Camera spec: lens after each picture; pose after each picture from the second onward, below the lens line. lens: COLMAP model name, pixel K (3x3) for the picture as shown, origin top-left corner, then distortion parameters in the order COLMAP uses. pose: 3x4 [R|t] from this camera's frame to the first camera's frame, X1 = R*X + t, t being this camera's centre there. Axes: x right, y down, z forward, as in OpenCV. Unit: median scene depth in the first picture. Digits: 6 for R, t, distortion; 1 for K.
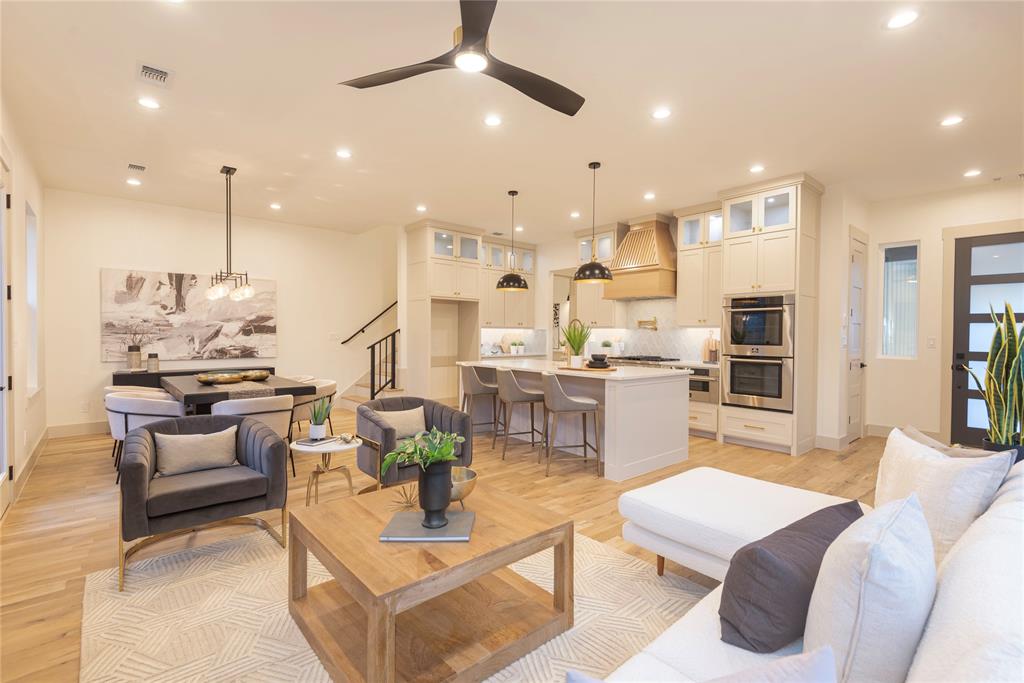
lens RADIAL K [[459.9, 0, 511.1], [0, 459.9, 340.7], [0, 0, 1]] dist [0.026452, -0.016719]
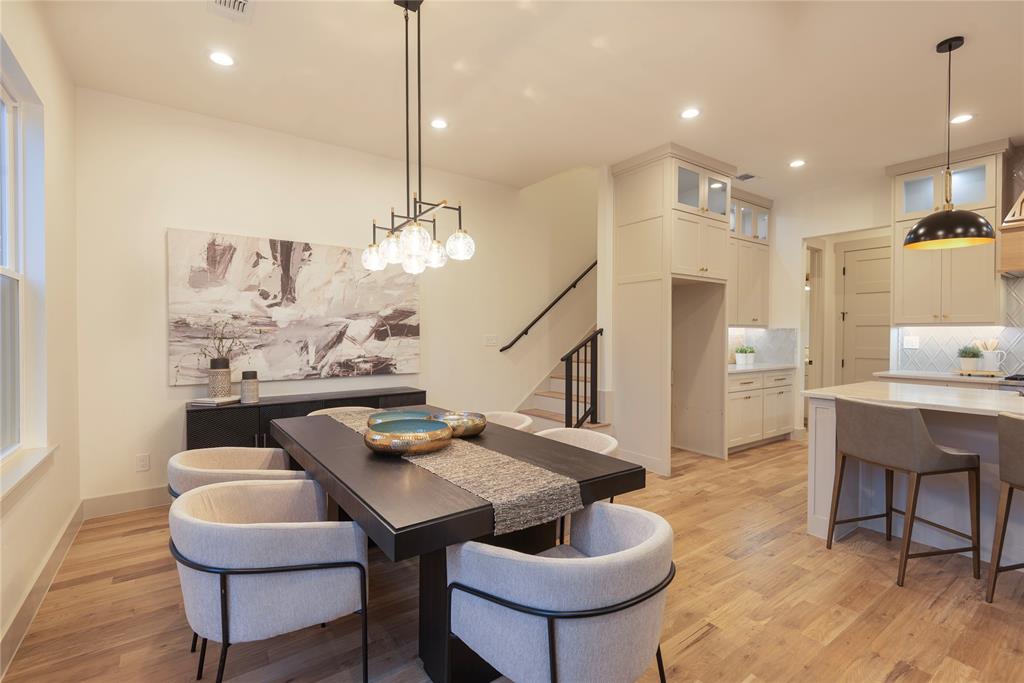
lens RADIAL K [[459.9, 0, 512.4], [0, 459.9, 343.4], [0, 0, 1]] dist [0.026452, -0.016719]
pose [[0.995336, -0.002681, -0.096429, -0.353374], [0.002975, 0.999991, 0.002905, -0.008493], [0.096420, -0.003178, 0.995336, 0.412280]]
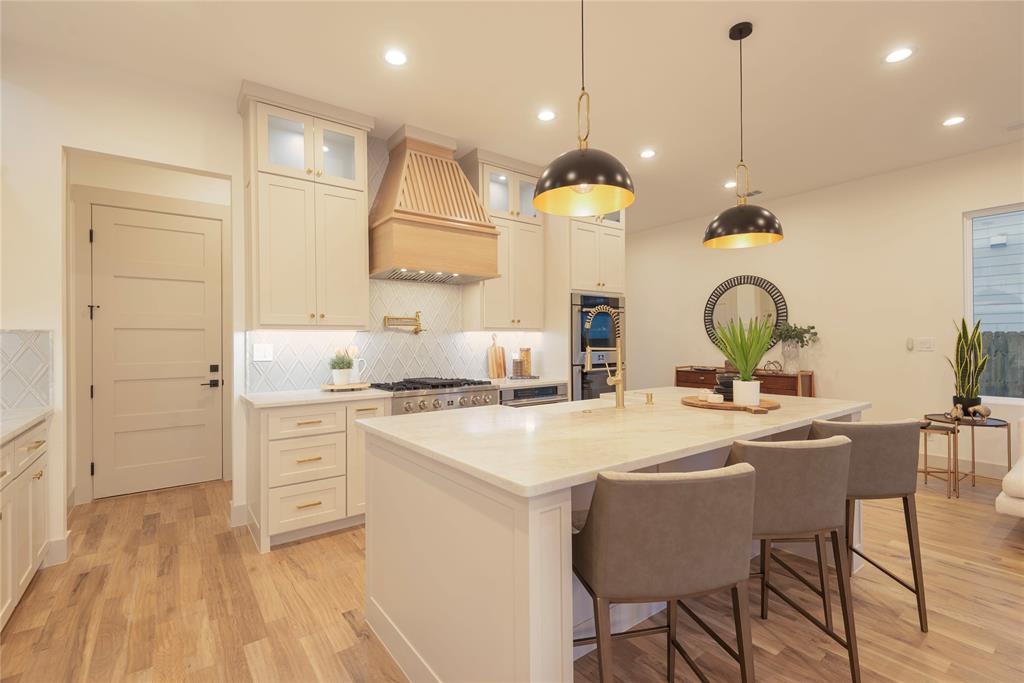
lens RADIAL K [[459.9, 0, 510.9], [0, 459.9, 339.6], [0, 0, 1]] dist [0.026452, -0.016719]
pose [[0.080799, -0.004884, 0.996718, -0.285219], [0.023732, 0.999714, 0.002974, -0.015563], [-0.996448, 0.023414, 0.080892, 0.894621]]
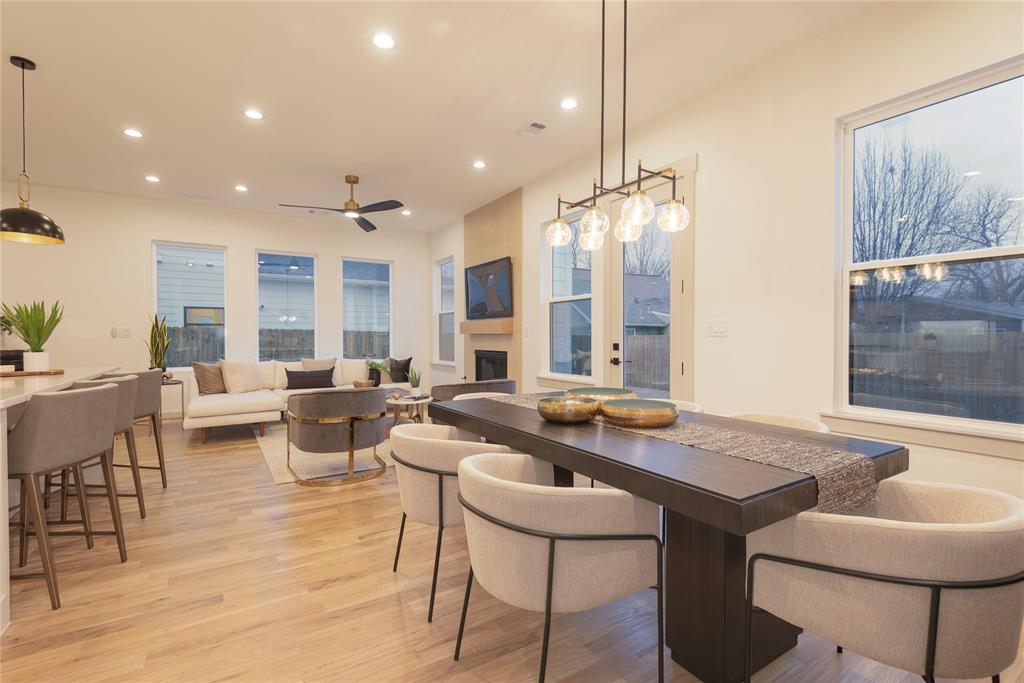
lens RADIAL K [[459.9, 0, 513.1], [0, 459.9, 339.7], [0, 0, 1]] dist [0.026452, -0.016719]
pose [[-0.987487, -0.006337, 0.157575, -0.447699], [-0.002444, 0.999687, 0.024889, -0.002202], [-0.157684, 0.024192, -0.987193, 1.123595]]
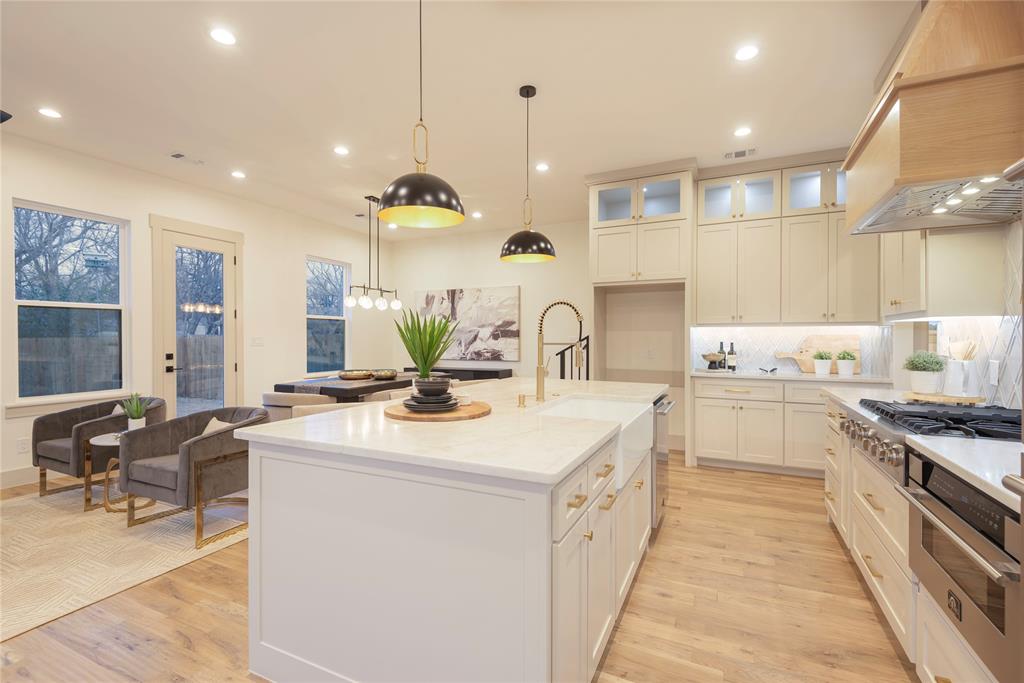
lens RADIAL K [[459.9, 0, 509.4], [0, 459.9, 340.5], [0, 0, 1]] dist [0.026452, -0.016719]
pose [[0.393393, -0.000563, -0.919370, 0.458653], [-0.010214, 0.999935, -0.004983, -0.004522], [0.919314, 0.011351, 0.393362, 0.655960]]
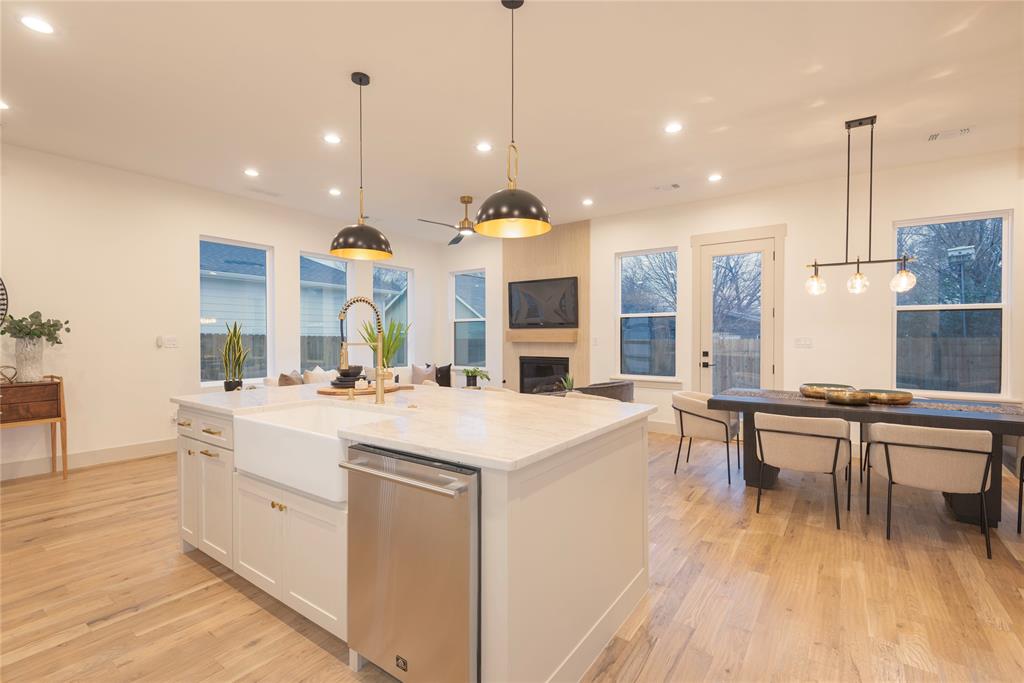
lens RADIAL K [[459.9, 0, 510.1], [0, 459.9, 337.7], [0, 0, 1]] dist [0.026452, -0.016719]
pose [[-0.974736, -0.007821, -0.223223, 0.086027], [-0.011485, 0.999820, 0.015119, -0.016810], [0.223064, 0.017301, -0.974650, 1.233210]]
